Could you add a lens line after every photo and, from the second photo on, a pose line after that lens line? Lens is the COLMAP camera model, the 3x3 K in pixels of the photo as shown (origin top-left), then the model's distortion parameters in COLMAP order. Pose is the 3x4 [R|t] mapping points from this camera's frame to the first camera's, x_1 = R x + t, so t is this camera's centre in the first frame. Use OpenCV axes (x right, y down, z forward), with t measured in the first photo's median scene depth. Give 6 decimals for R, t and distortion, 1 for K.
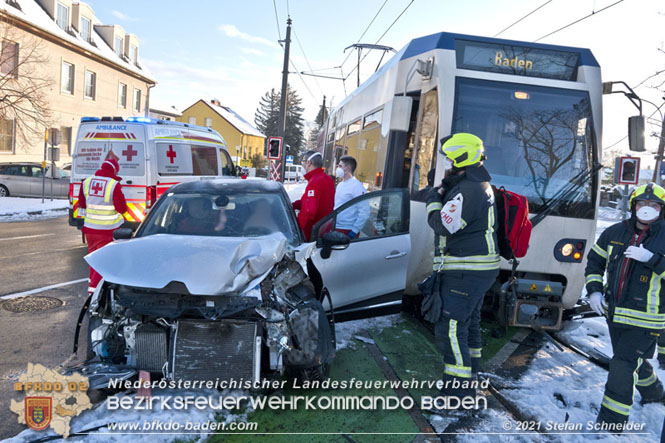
lens RADIAL K [[511.3, 0, 291.8], [0, 511.3, 189.6], [0, 0, 1]] dist [-0.009072, 0.001381]
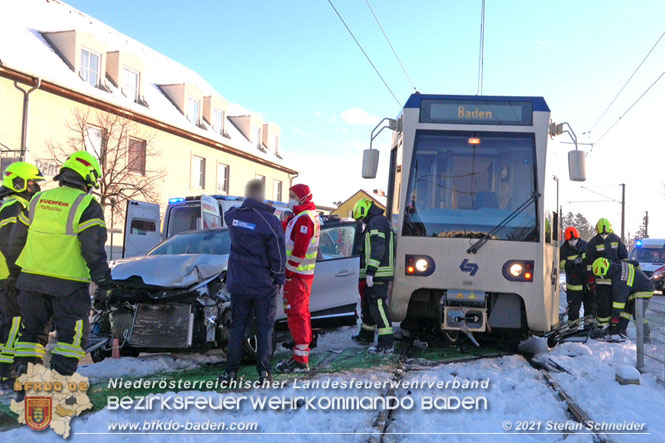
lens RADIAL K [[624.8, 0, 394.2], [0, 624.8, 222.3], [0, 0, 1]] dist [0.003253, -0.017879]
pose [[0.987163, -0.059830, -0.148089, 0.257124], [0.041722, 0.991591, -0.122499, 0.090978], [0.154173, 0.114748, 0.981358, -0.220698]]
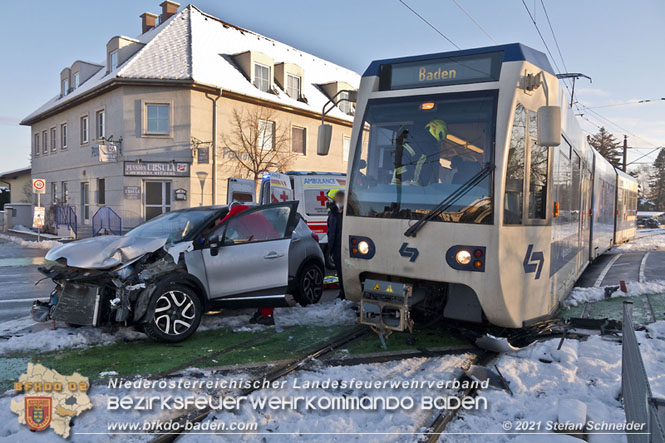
lens RADIAL K [[469.2, 0, 331.4], [0, 469.2, 224.2], [0, 0, 1]] dist [-0.004017, -0.000382]
pose [[0.835499, -0.036737, -0.548263, 0.433811], [0.012855, 0.998796, -0.047335, 0.050217], [0.549342, 0.032501, 0.834965, 0.067846]]
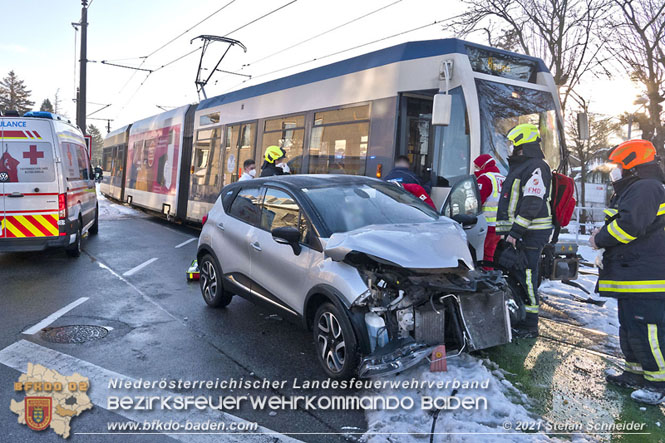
lens RADIAL K [[560.4, 0, 253.5], [0, 560.4, 203.8], [0, 0, 1]] dist [0.000783, 0.006532]
pose [[0.910895, -0.062231, 0.407918, -0.367573], [0.053725, 0.998034, 0.032289, -0.002332], [-0.409125, -0.007496, 0.912448, 0.022112]]
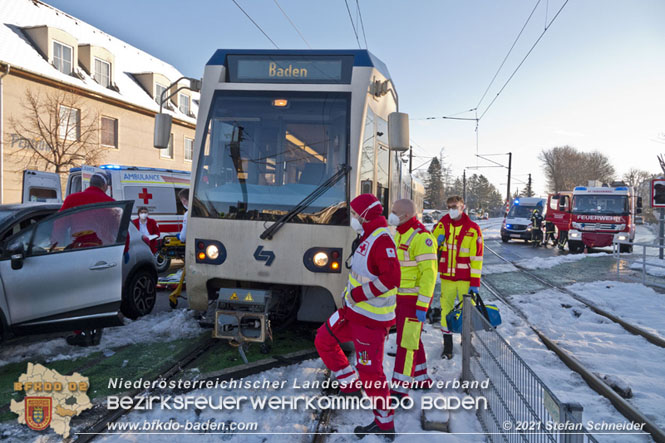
lens RADIAL K [[452.1, 0, 331.7], [0, 452.1, 220.7], [0, 0, 1]] dist [-0.004258, 0.000306]
pose [[0.981915, -0.045349, -0.183808, 0.380237], [0.039027, 0.998520, -0.037866, 0.042135], [0.185254, 0.030007, 0.982232, 0.096717]]
